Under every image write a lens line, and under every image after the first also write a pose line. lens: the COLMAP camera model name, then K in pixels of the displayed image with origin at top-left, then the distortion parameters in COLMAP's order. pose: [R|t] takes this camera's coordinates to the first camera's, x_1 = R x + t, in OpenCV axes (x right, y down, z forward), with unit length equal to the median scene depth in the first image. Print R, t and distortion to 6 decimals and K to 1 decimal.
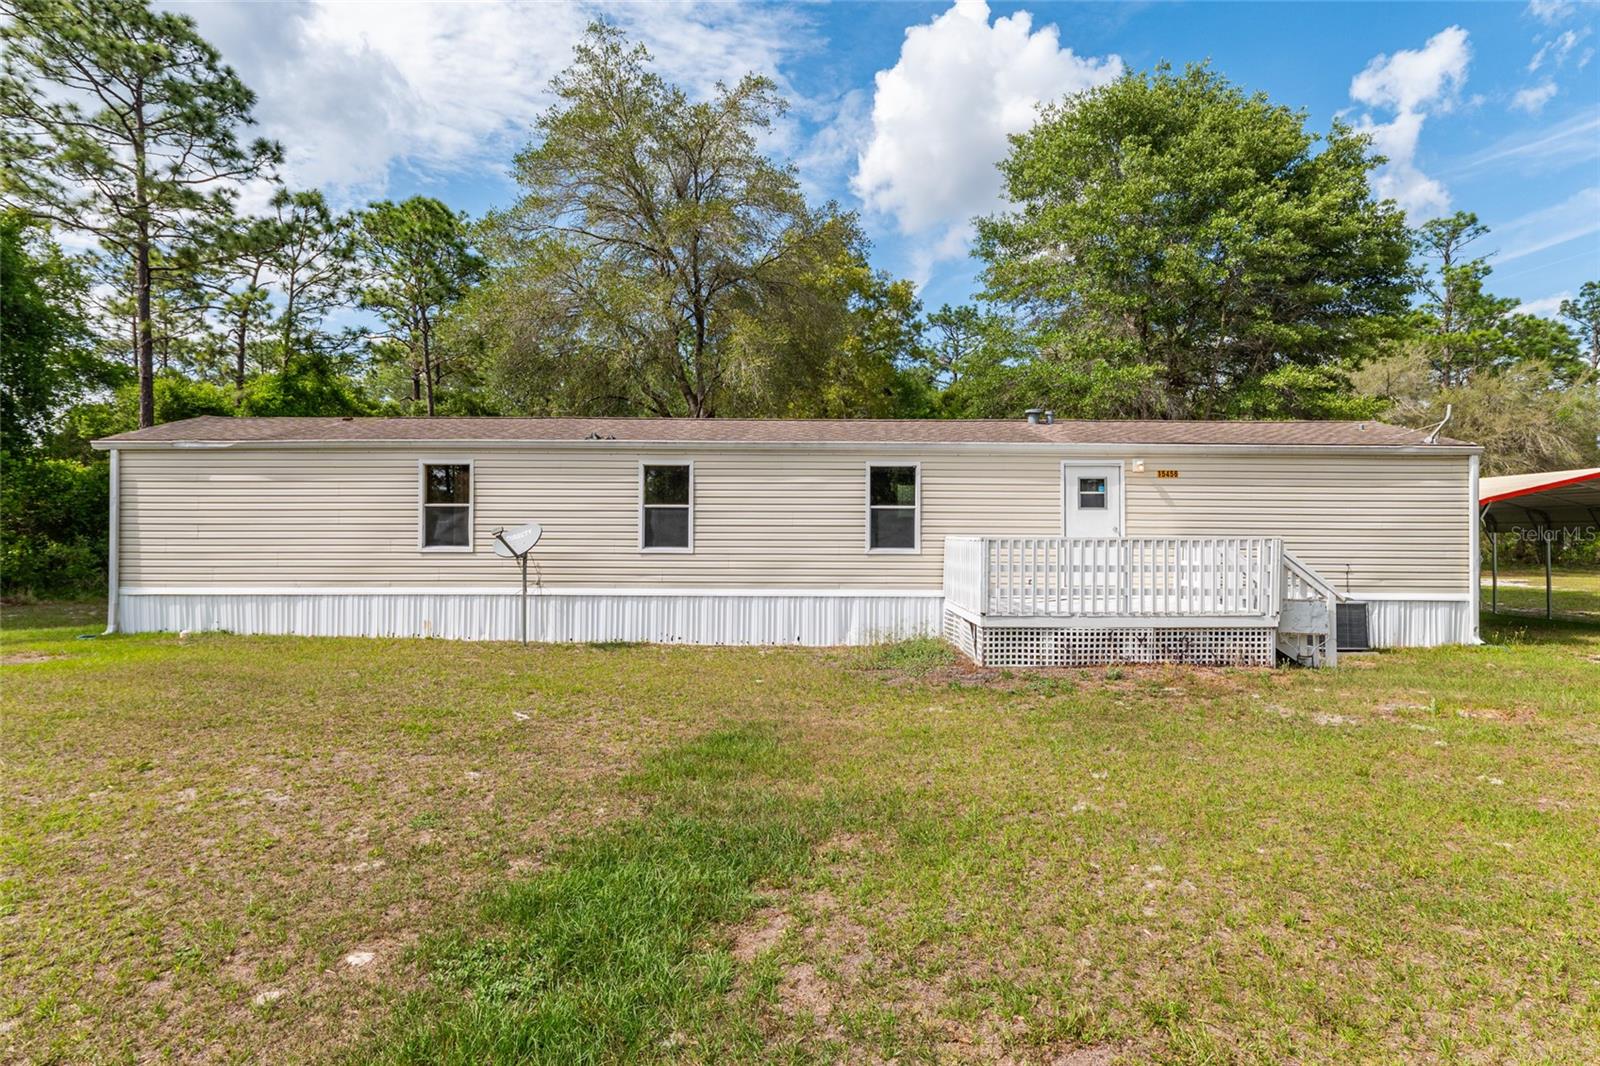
lens RADIAL K [[603.8, 0, 795.6], [0, 603.8, 541.6], [0, 0, 1]] dist [0.001818, 0.000052]
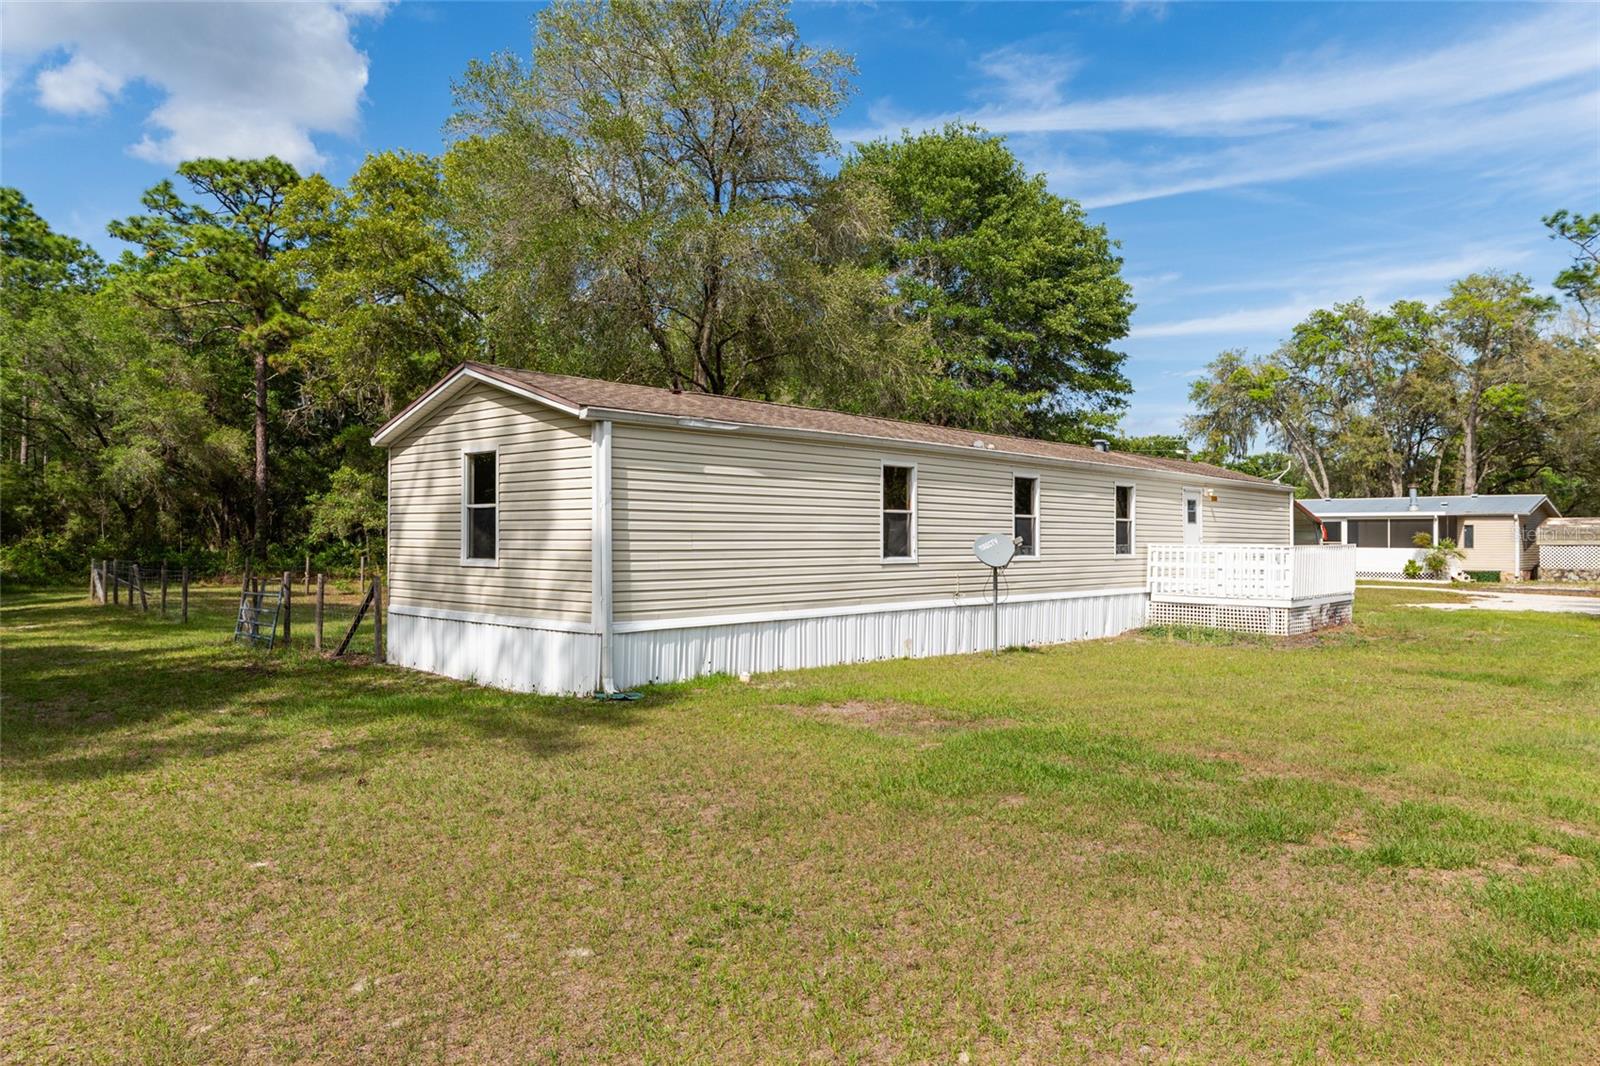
lens RADIAL K [[1081.5, 0, 799.4], [0, 1081.5, 550.8], [0, 0, 1]] dist [-0.005101, 0.002518]
pose [[0.674829, -0.008472, 0.737925, -1.871557], [0.008623, 0.999956, 0.003594, -0.008573], [-0.737924, 0.003938, 0.674873, 0.016518]]
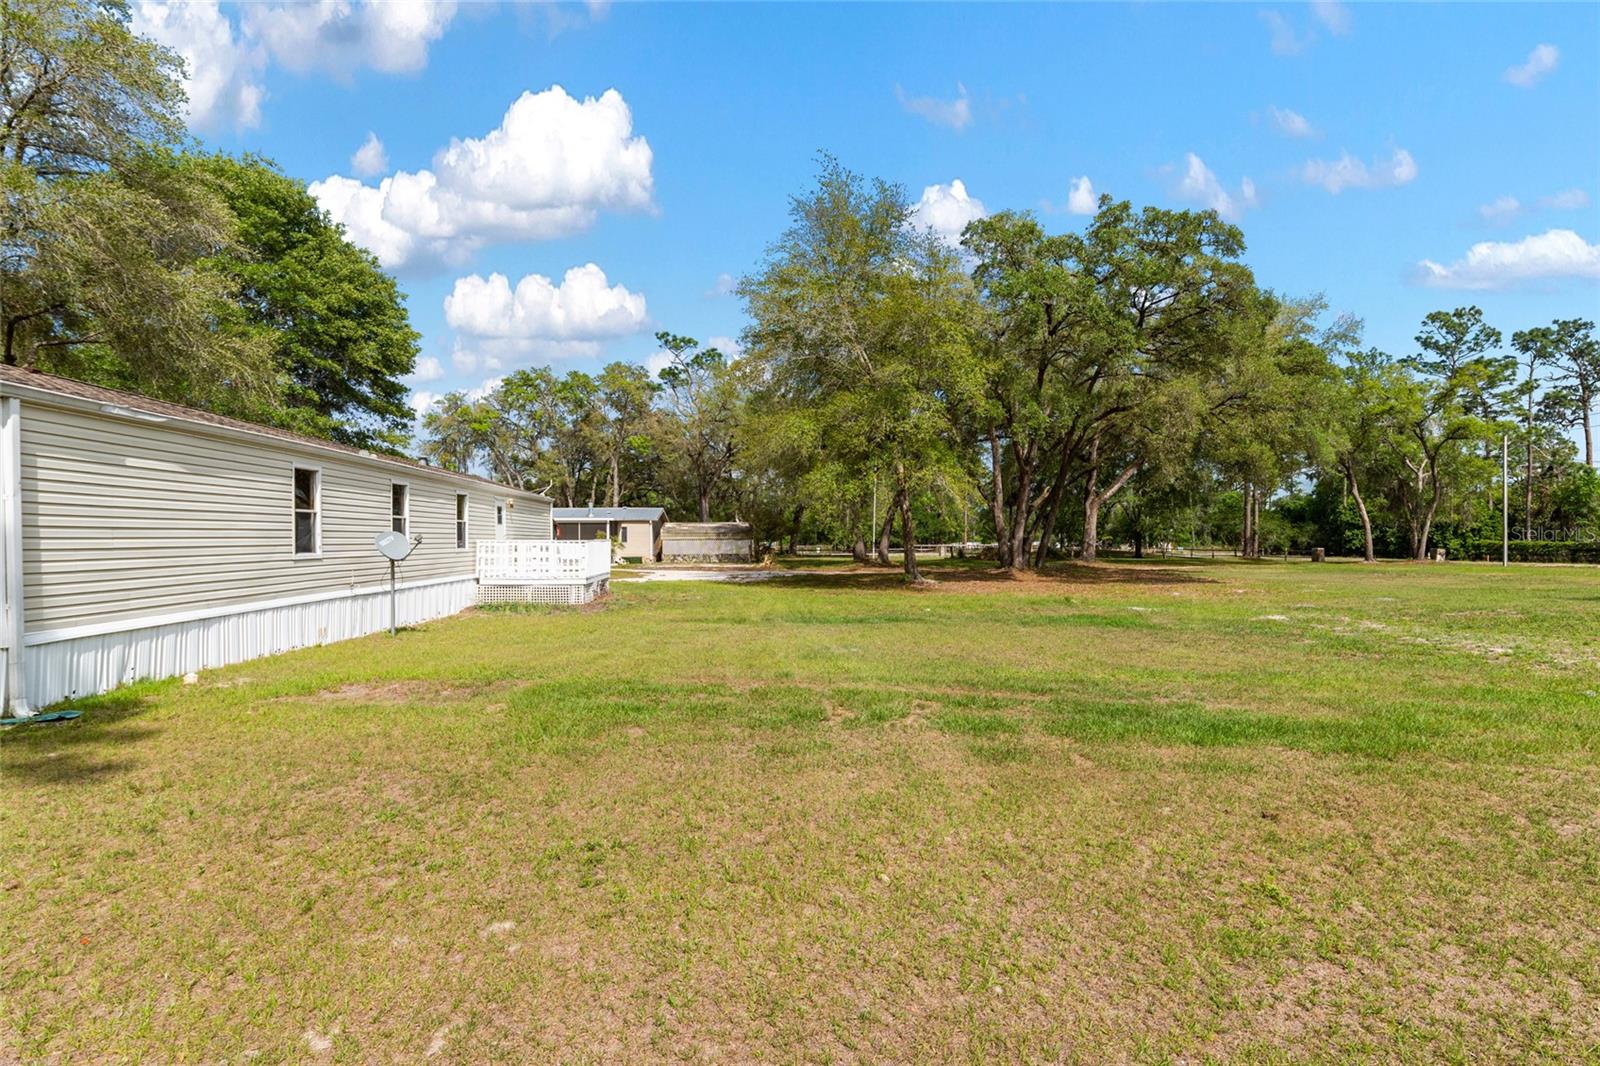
lens RADIAL K [[823.3, 0, 810.2], [0, 823.3, 534.0], [0, 0, 1]] dist [-0.001509, 0.001862]
pose [[-0.086394, 0.001684, 0.996260, -1.975961], [0.018417, 0.999830, -0.000093, -0.007562], [-0.996091, 0.018340, -0.086411, 0.301715]]
